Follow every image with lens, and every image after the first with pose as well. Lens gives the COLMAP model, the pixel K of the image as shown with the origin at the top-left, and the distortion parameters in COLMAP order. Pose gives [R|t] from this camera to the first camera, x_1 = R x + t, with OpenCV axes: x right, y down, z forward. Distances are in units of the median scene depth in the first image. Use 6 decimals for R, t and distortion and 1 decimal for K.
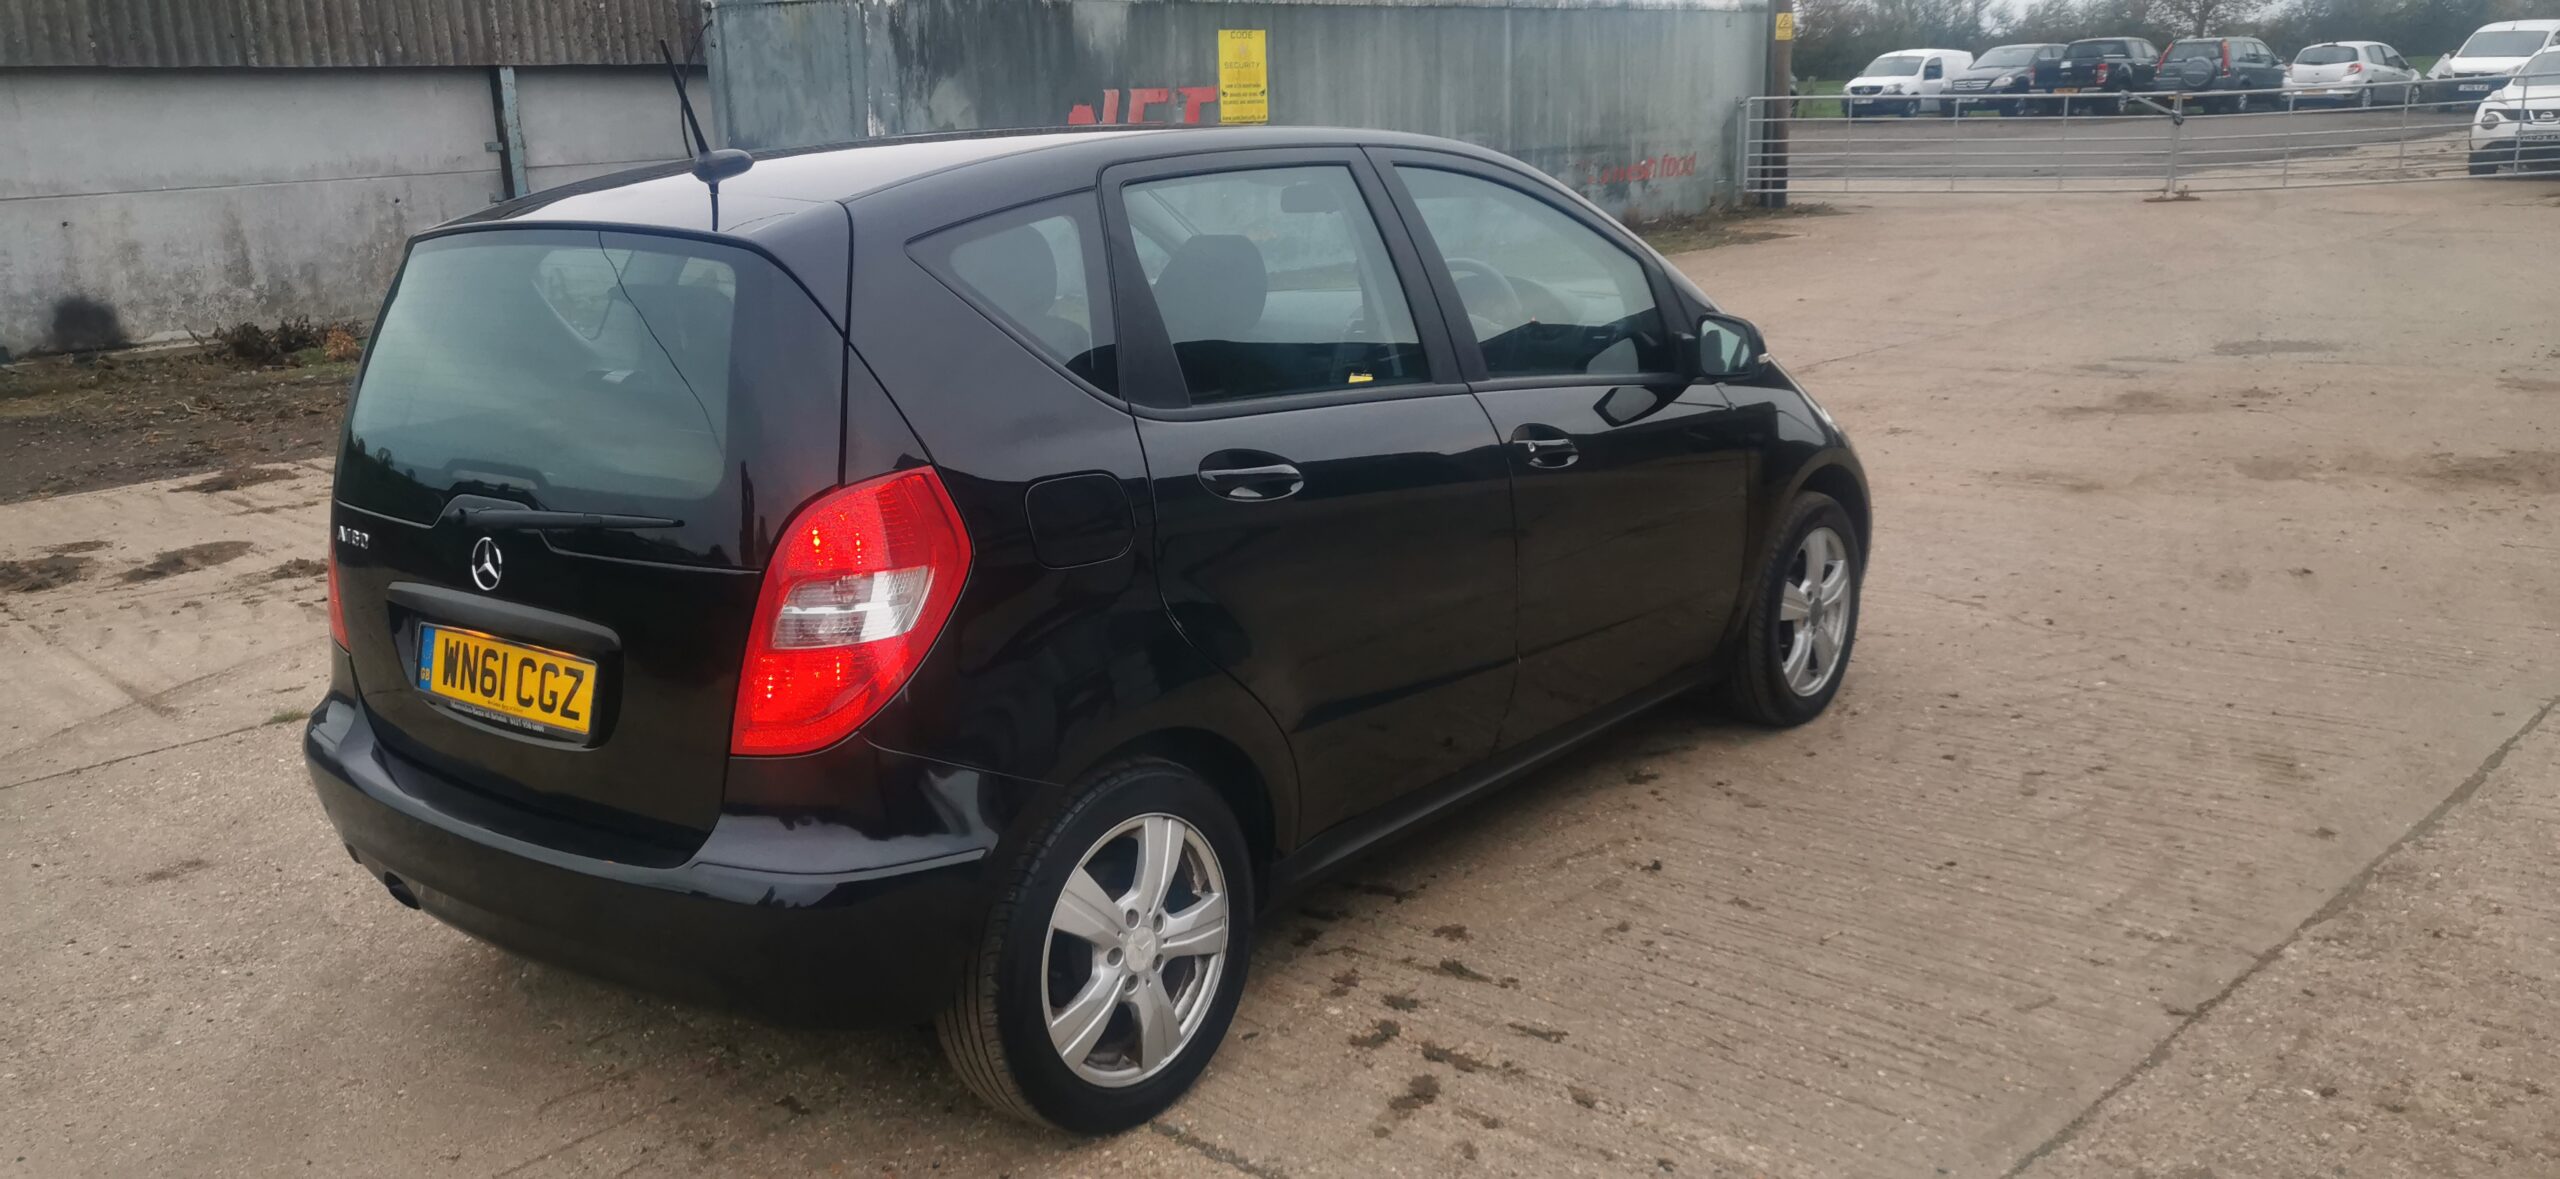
lens RADIAL K [[1958.3, 0, 1282.3], [0, 1958.3, 596.5], [0, 0, 1]] dist [0.065410, -0.067178]
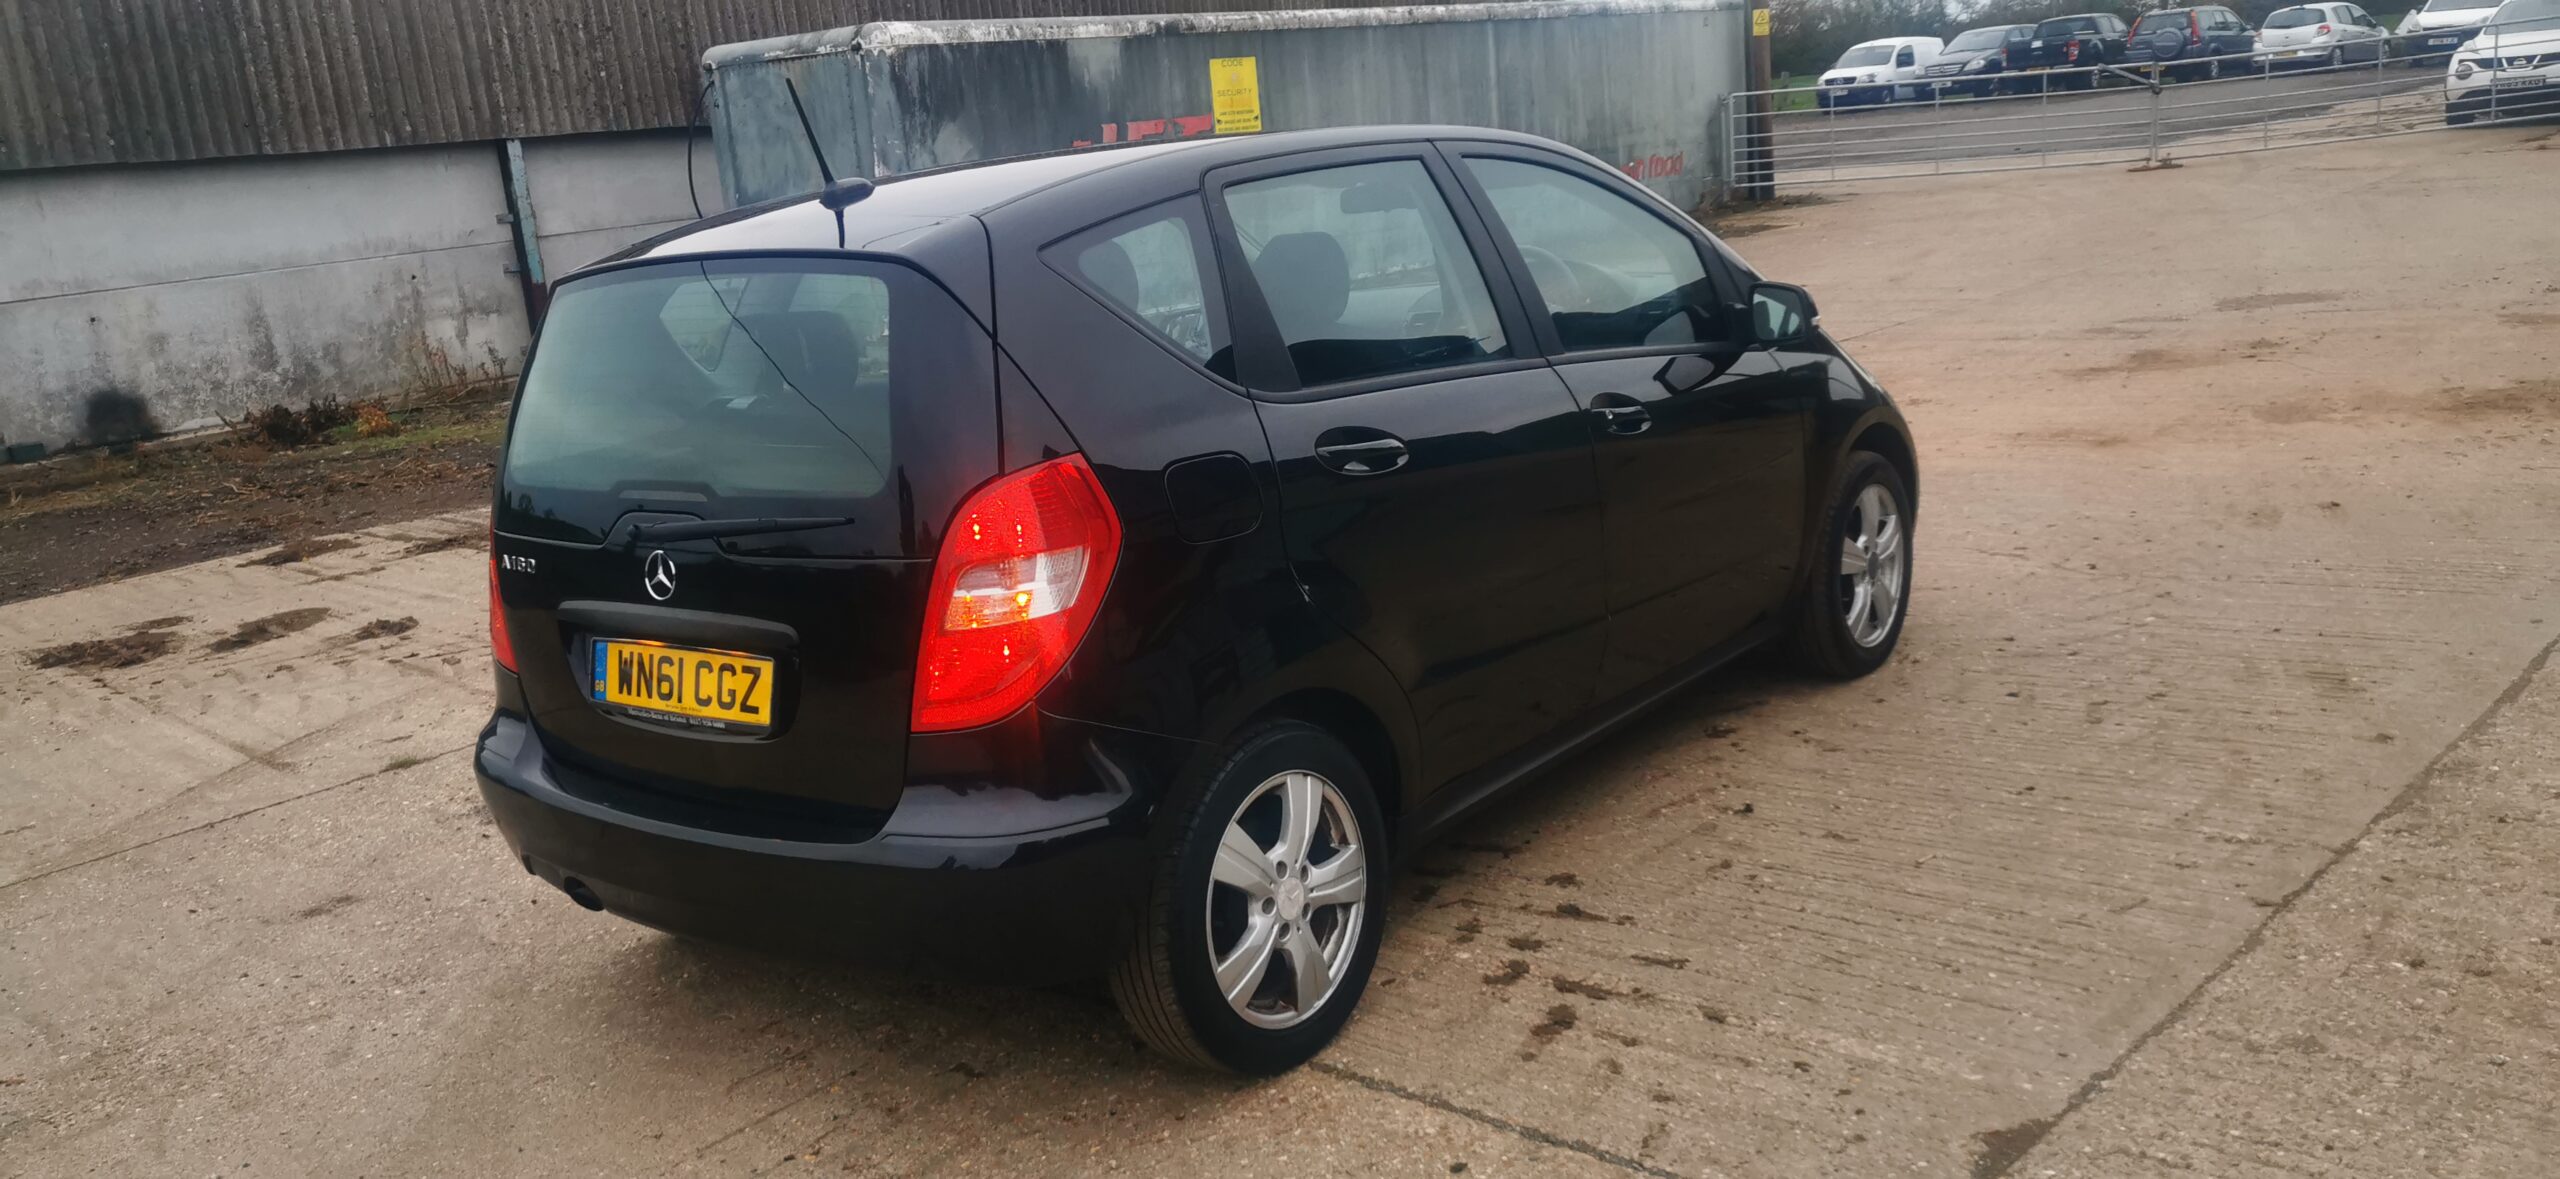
lens RADIAL K [[1958.3, 0, 1282.3], [0, 1958.3, 596.5], [0, 0, 1]] dist [0.065410, -0.067178]
pose [[0.998035, -0.062661, -0.000704, -0.013074], [0.062645, 0.997938, -0.013959, 0.006123], [0.001577, 0.013888, 0.999902, -0.013073]]
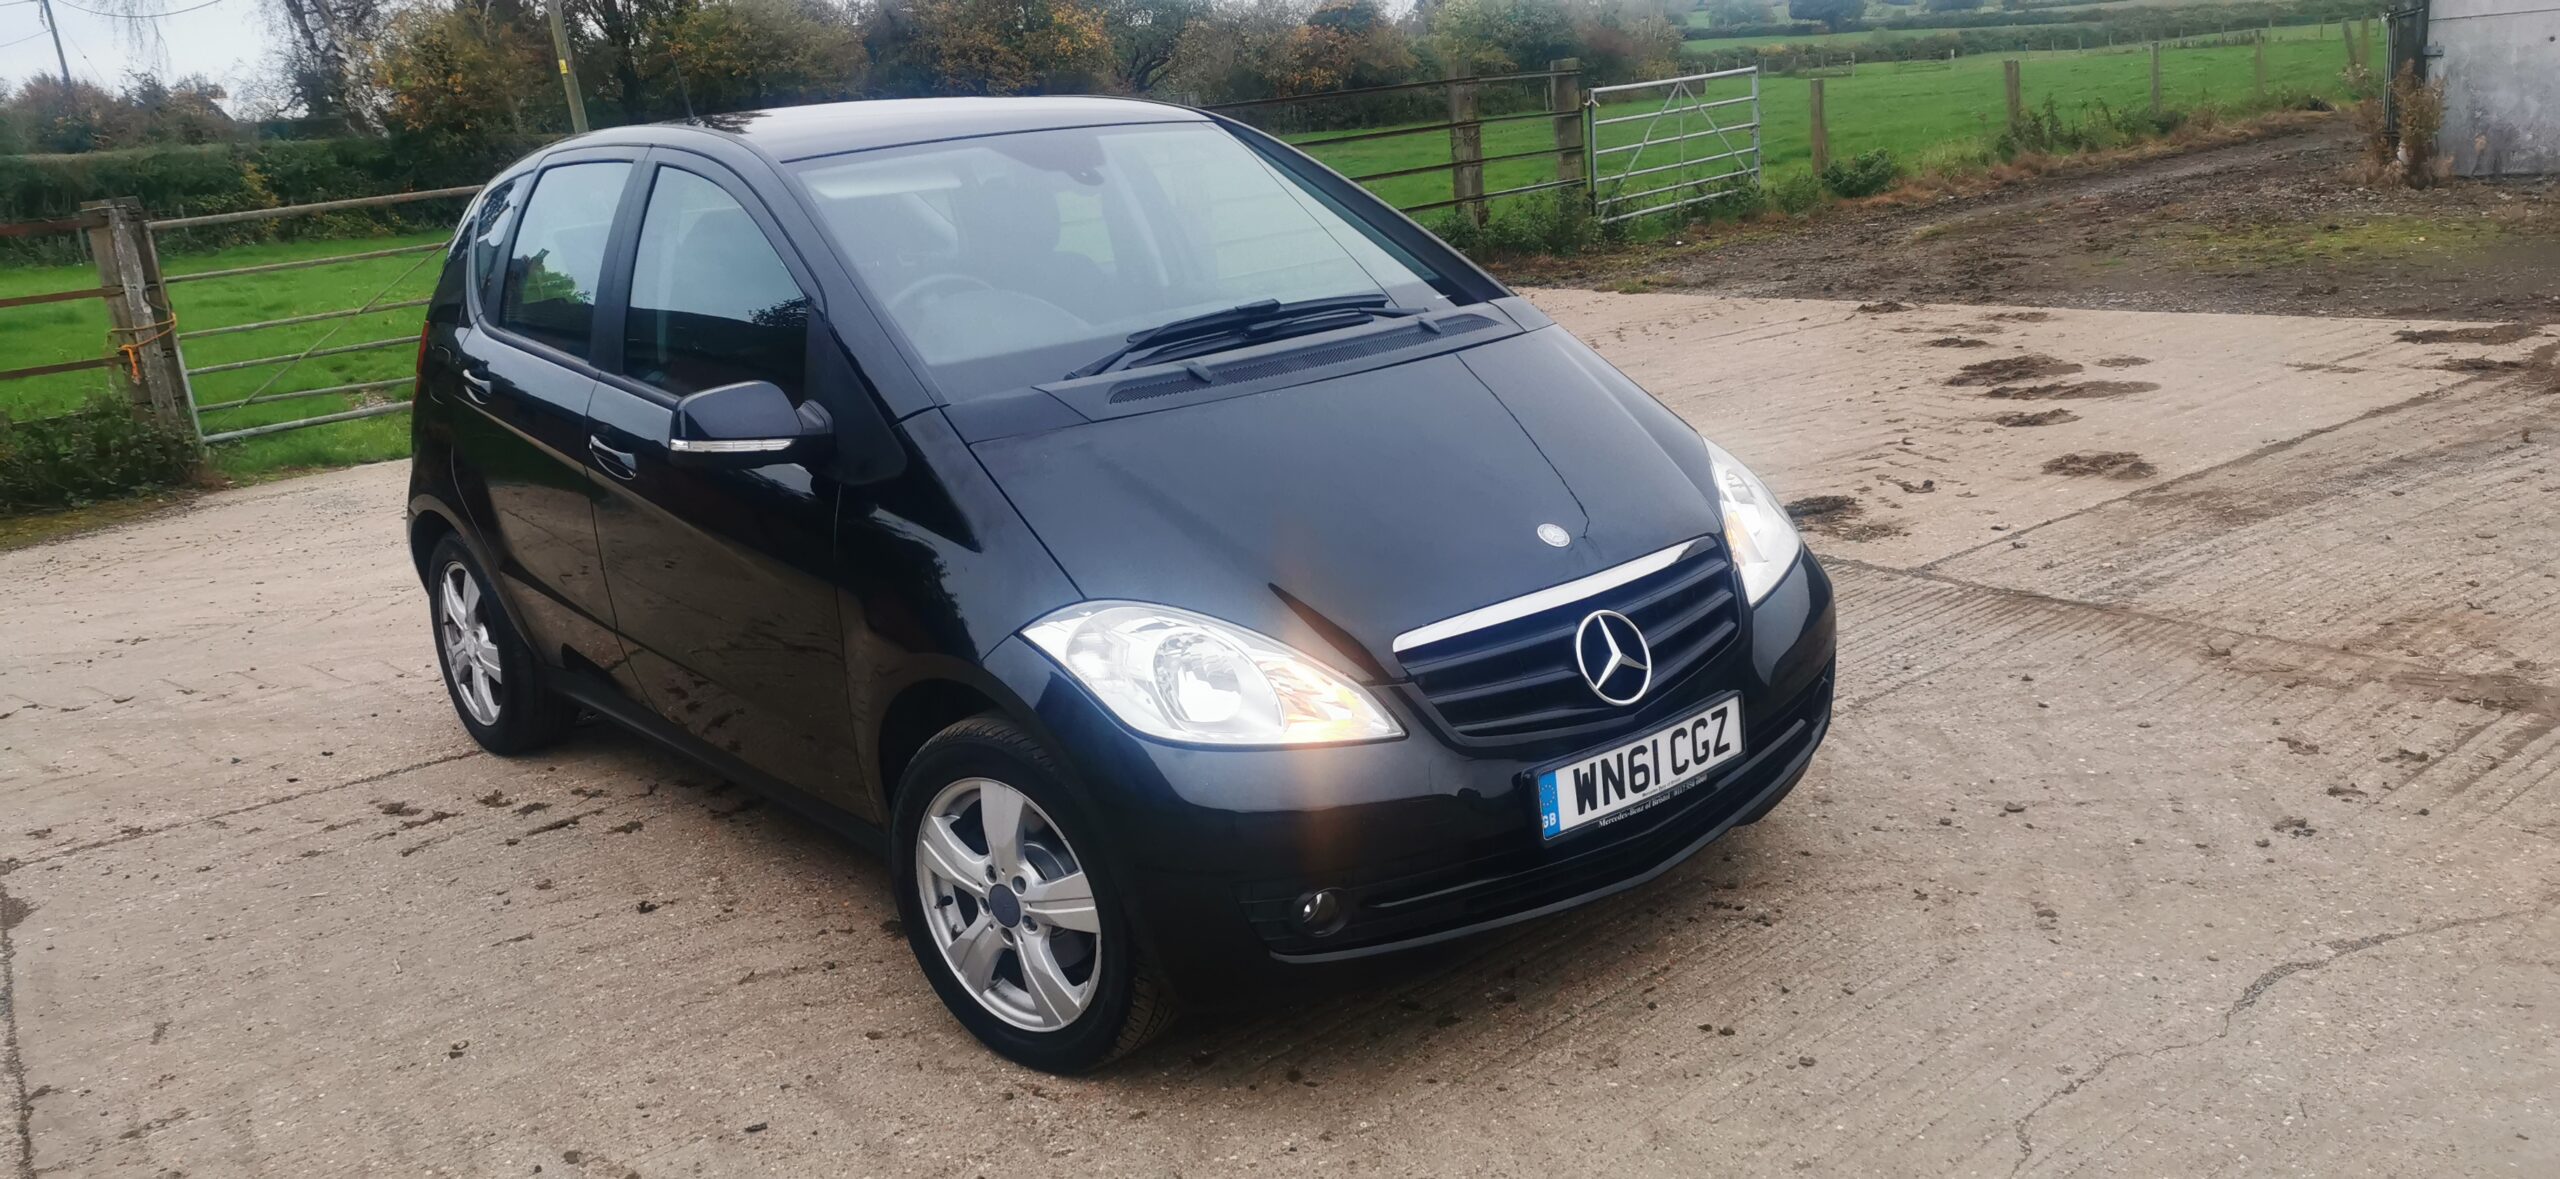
lens RADIAL K [[1958.3, 0, 1282.3], [0, 1958.3, 596.5], [0, 0, 1]] dist [0.065410, -0.067178]
pose [[-0.184558, 0.304935, -0.934319, 0.264291], [-0.146882, 0.931416, 0.333001, -0.100372], [0.971784, 0.198692, -0.127111, 0.370356]]
